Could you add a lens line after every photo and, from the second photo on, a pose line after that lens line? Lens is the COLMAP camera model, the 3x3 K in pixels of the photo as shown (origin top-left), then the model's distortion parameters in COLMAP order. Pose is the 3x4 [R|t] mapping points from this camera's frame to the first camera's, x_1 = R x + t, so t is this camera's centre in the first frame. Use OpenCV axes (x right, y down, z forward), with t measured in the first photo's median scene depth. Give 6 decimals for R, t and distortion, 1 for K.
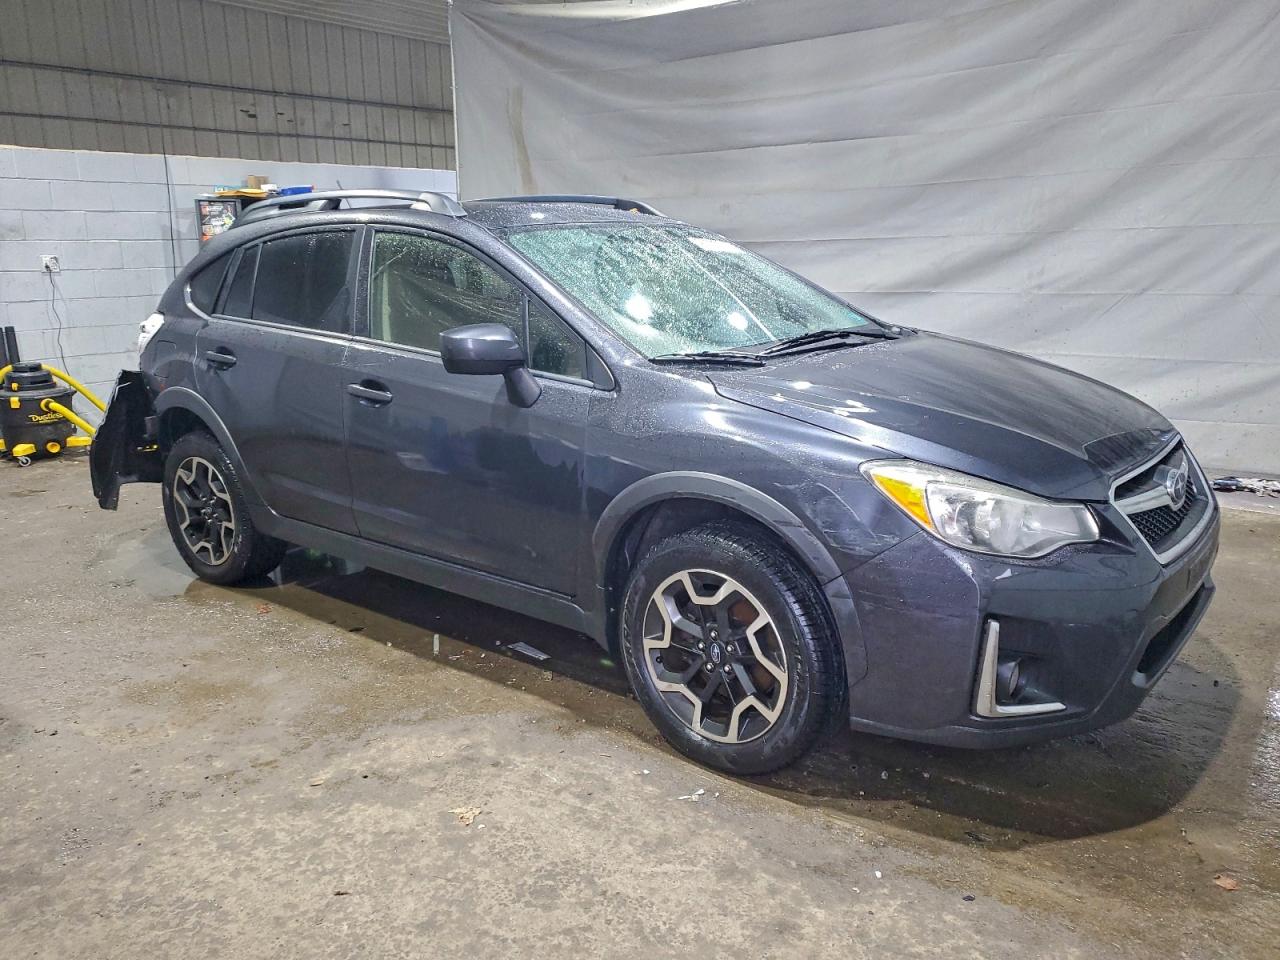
lens RADIAL K [[988.3, 0, 627.3], [0, 988.3, 476.9], [0, 0, 1]] dist [0.009062, 0.007208]
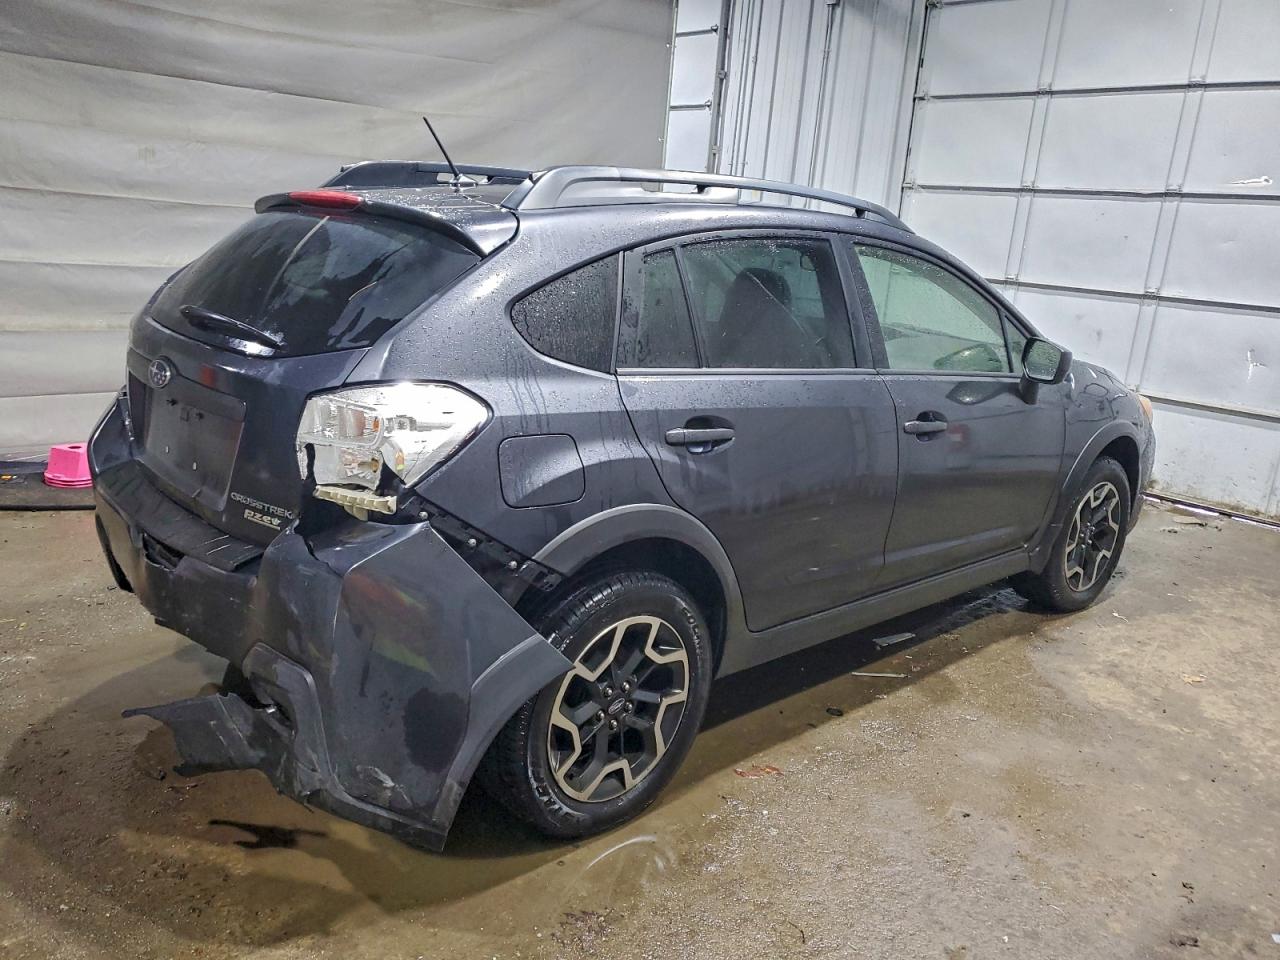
lens RADIAL K [[988.3, 0, 627.3], [0, 988.3, 476.9], [0, 0, 1]] dist [0.009062, 0.007208]
pose [[0.166655, -0.222634, 0.960552, -1.206643], [0.157862, 0.967634, 0.196886, -0.265933], [-0.973296, 0.118823, 0.196406, 1.103896]]
